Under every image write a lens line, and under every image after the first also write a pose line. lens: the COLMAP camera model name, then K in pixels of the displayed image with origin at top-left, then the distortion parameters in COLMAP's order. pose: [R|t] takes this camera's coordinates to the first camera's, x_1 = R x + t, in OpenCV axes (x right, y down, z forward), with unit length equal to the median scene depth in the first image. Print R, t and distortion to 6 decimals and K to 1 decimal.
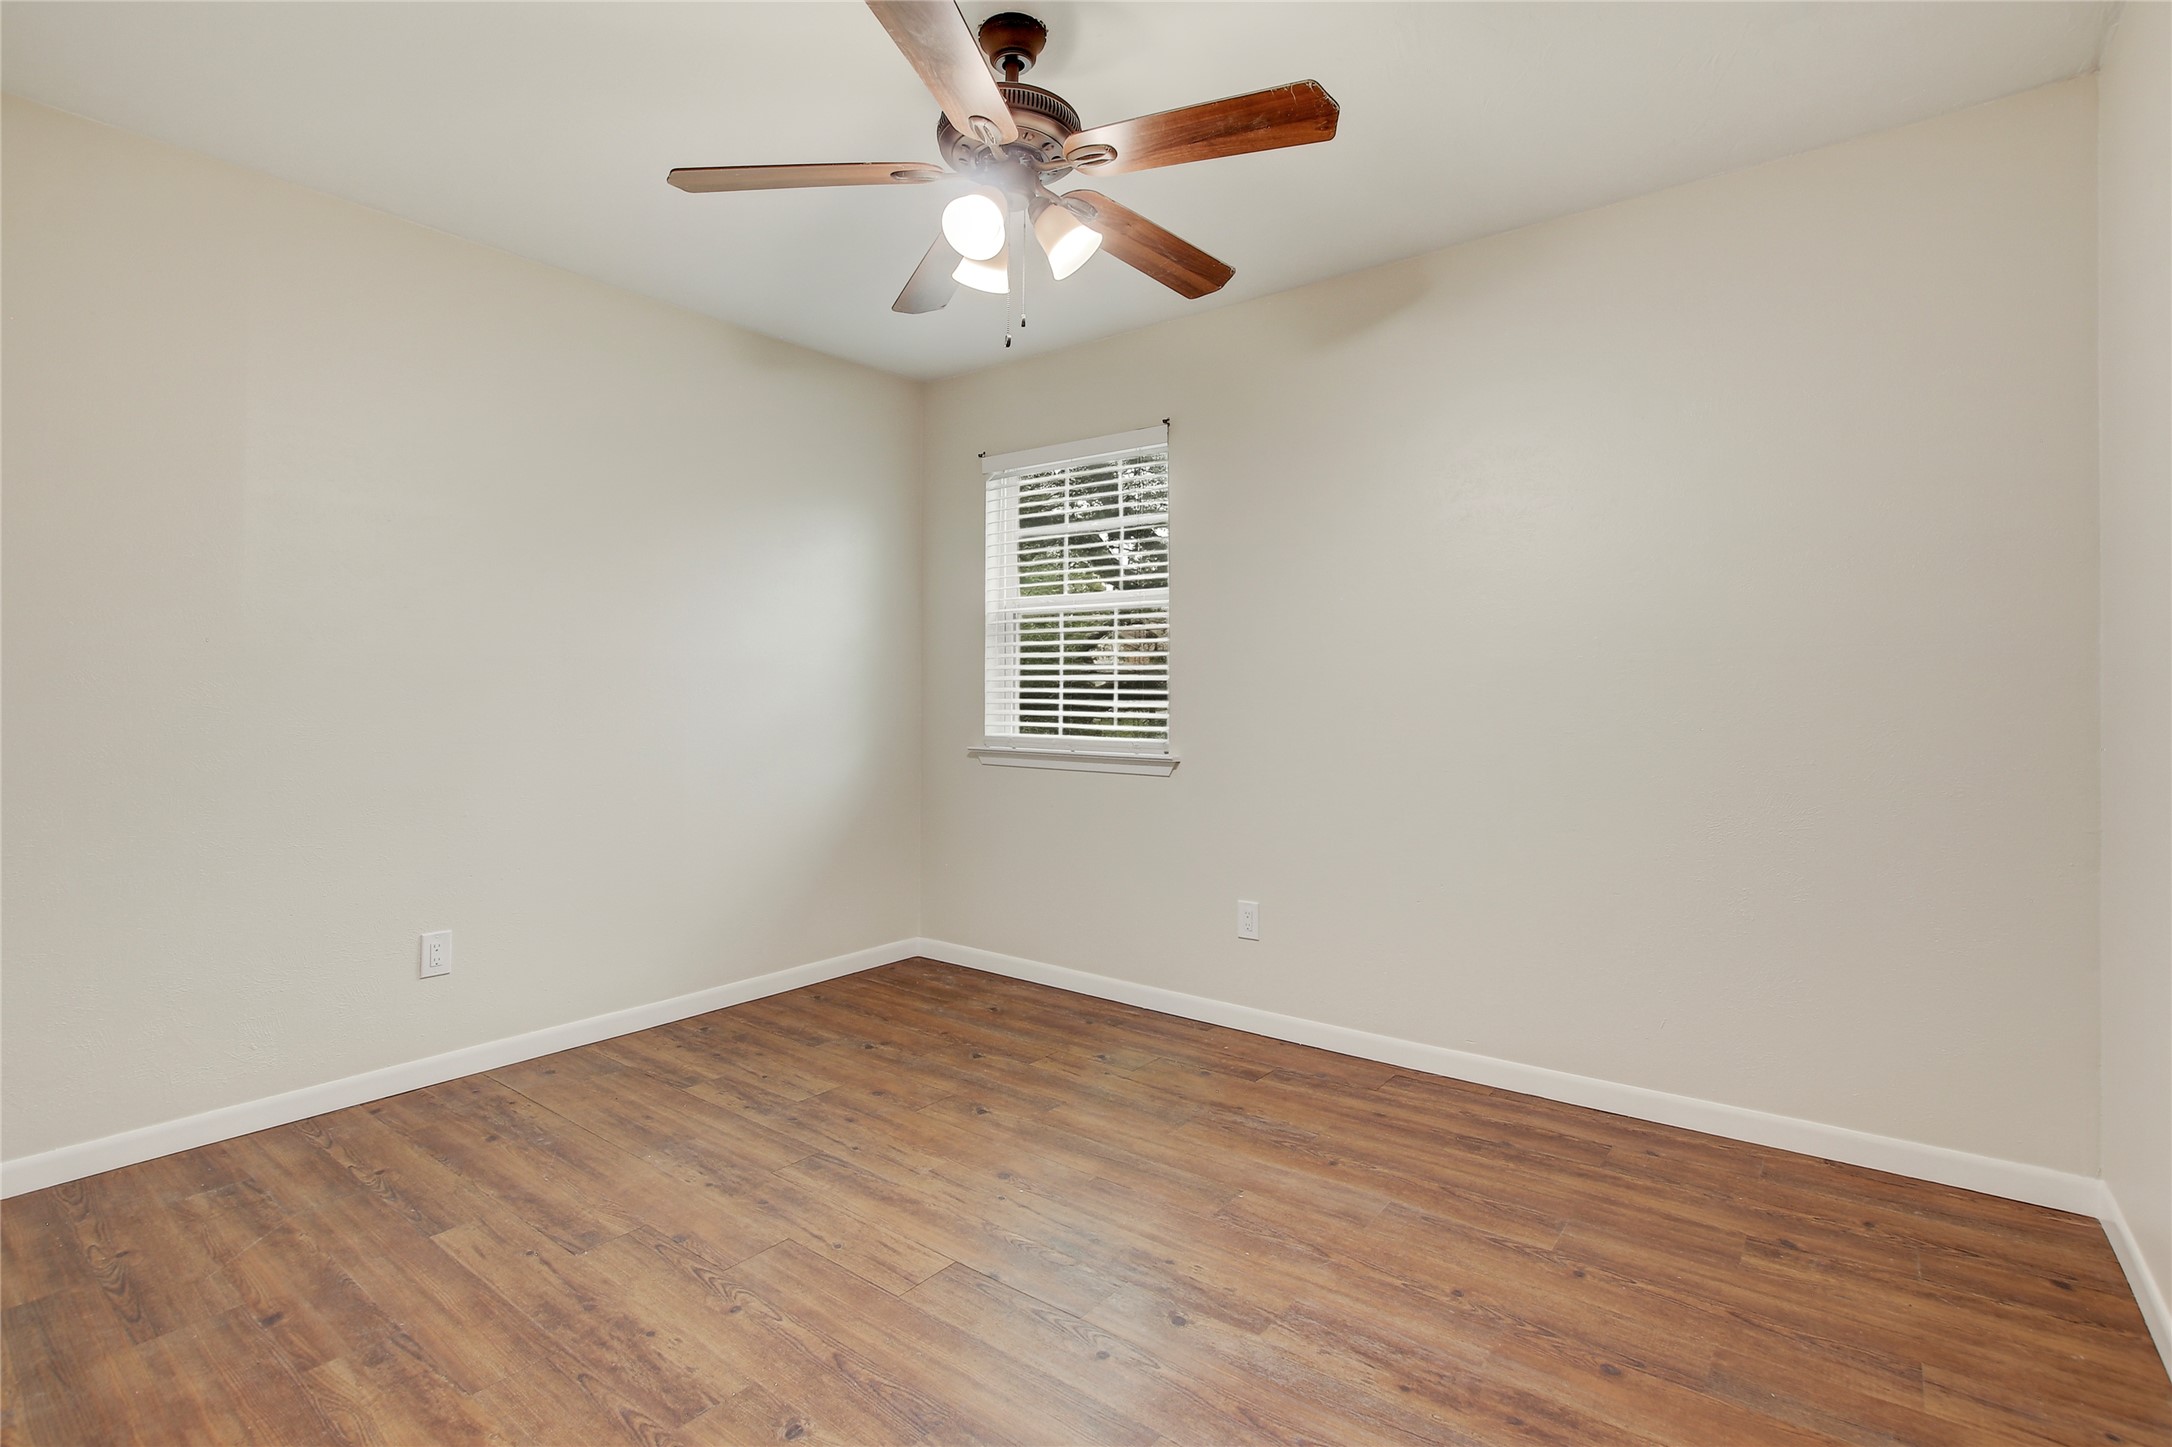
lens RADIAL K [[1026.4, 0, 1089.4], [0, 1026.4, 720.1], [0, 0, 1]] dist [-0.002647, 0.000290]
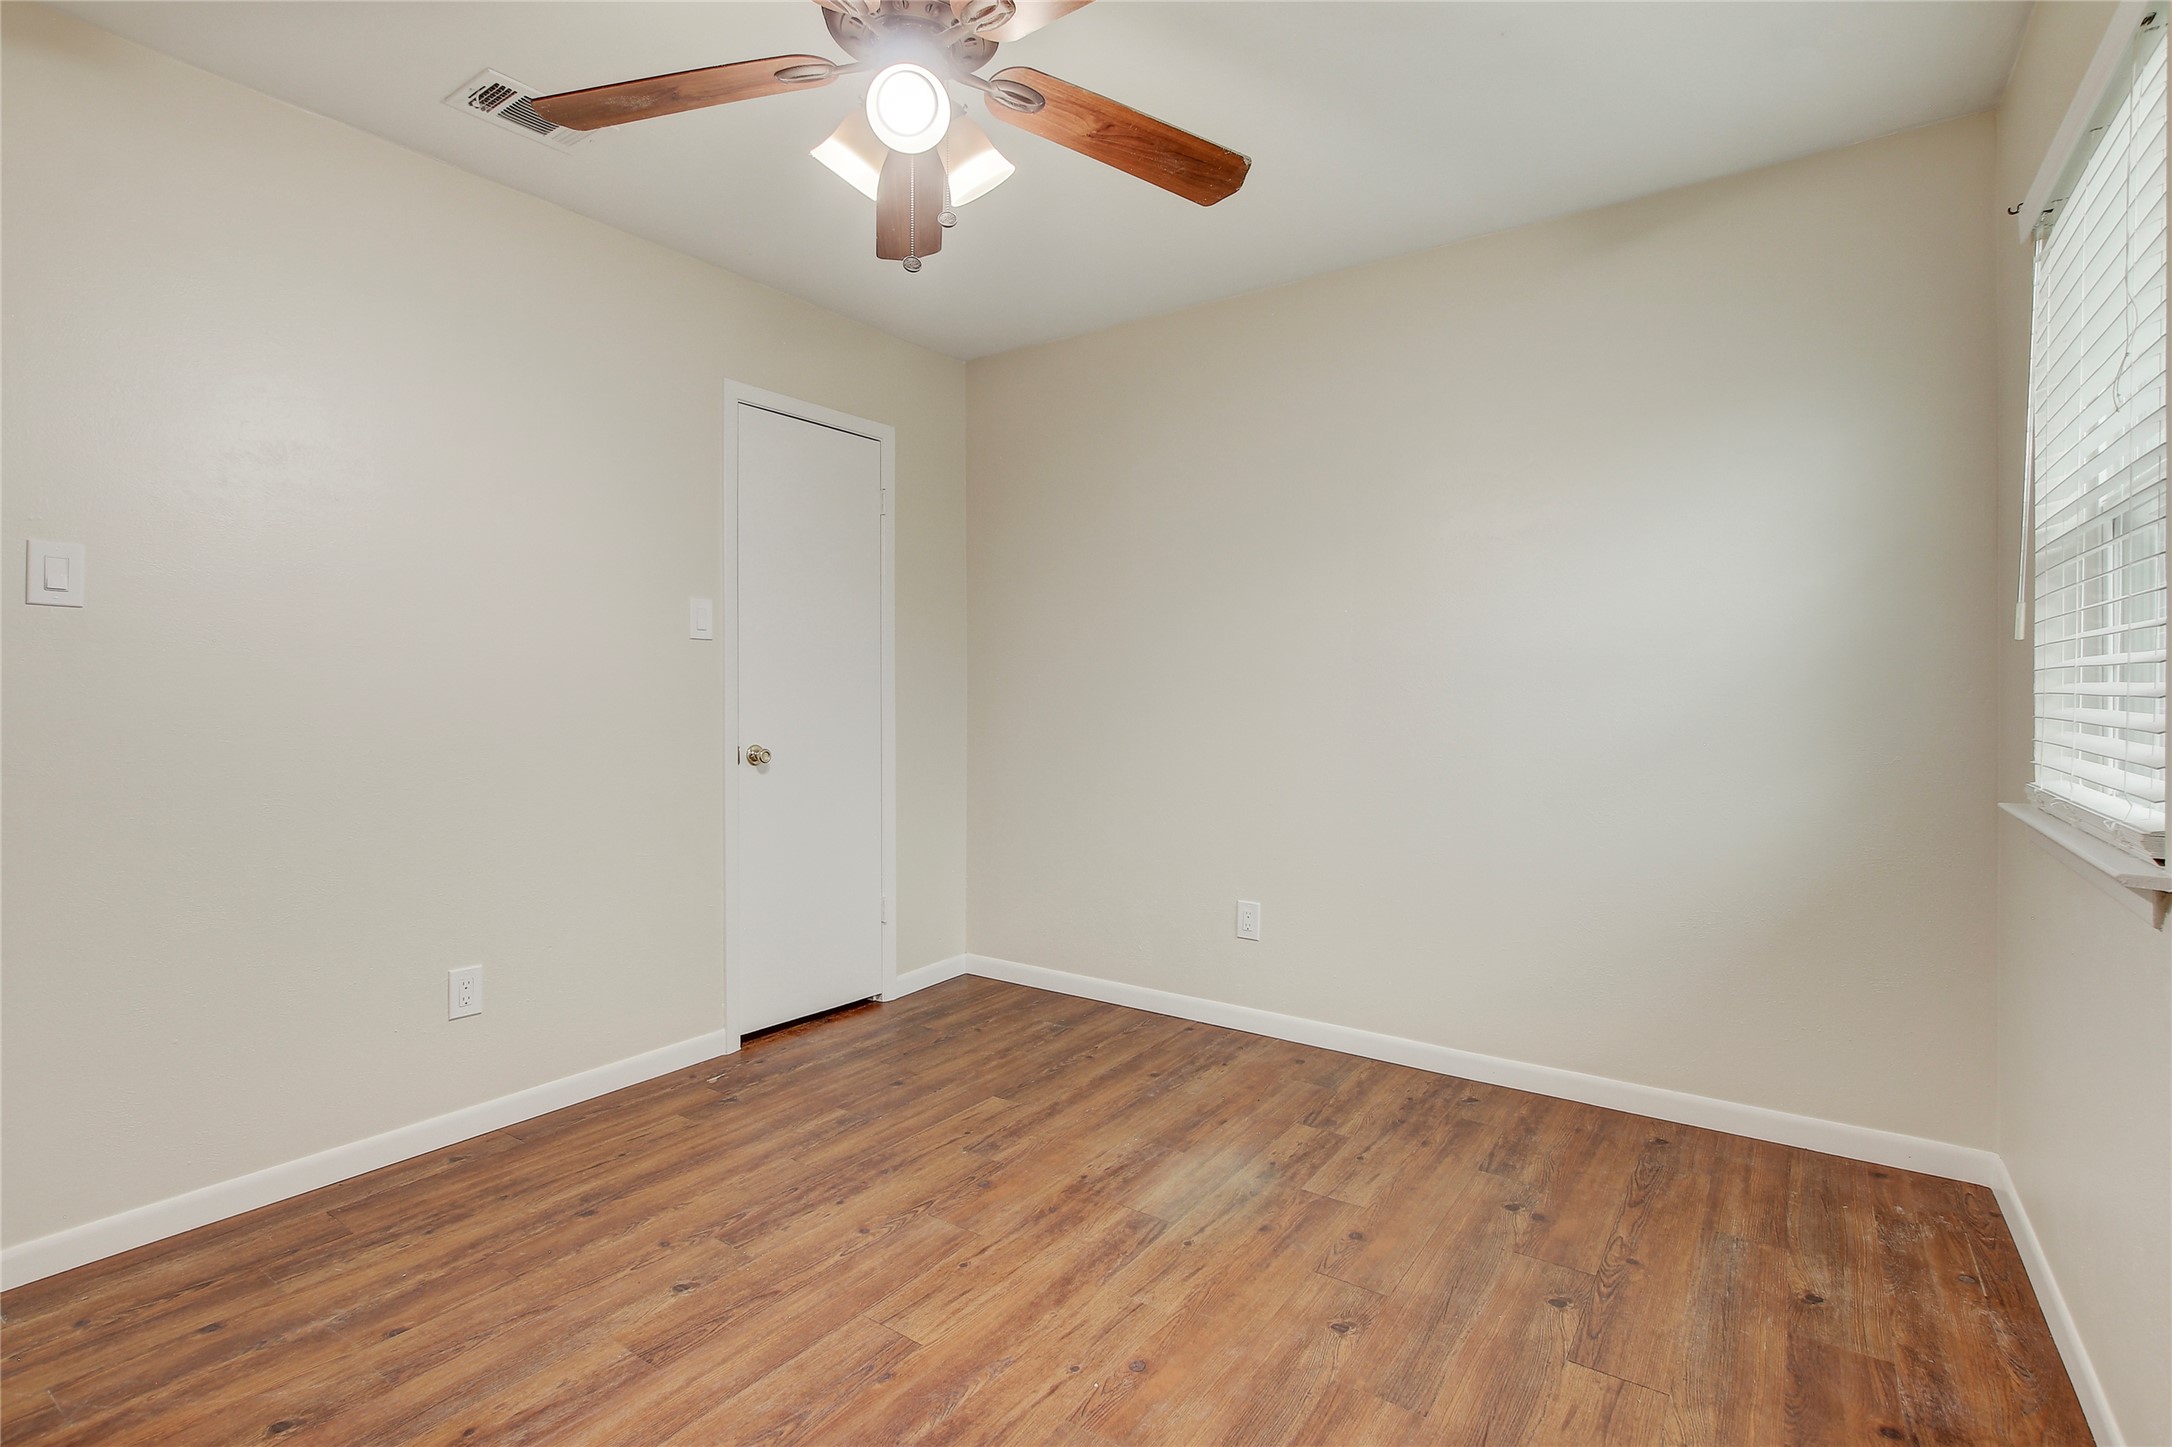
lens RADIAL K [[1026.4, 0, 1092.8], [0, 1026.4, 717.9], [0, 0, 1]] dist [-0.002647, 0.000290]
pose [[0.036164, 0.018441, -0.999176, 0.578483], [-0.022404, 0.999593, 0.017638, -0.023438], [0.999095, 0.021748, 0.036562, 0.854494]]
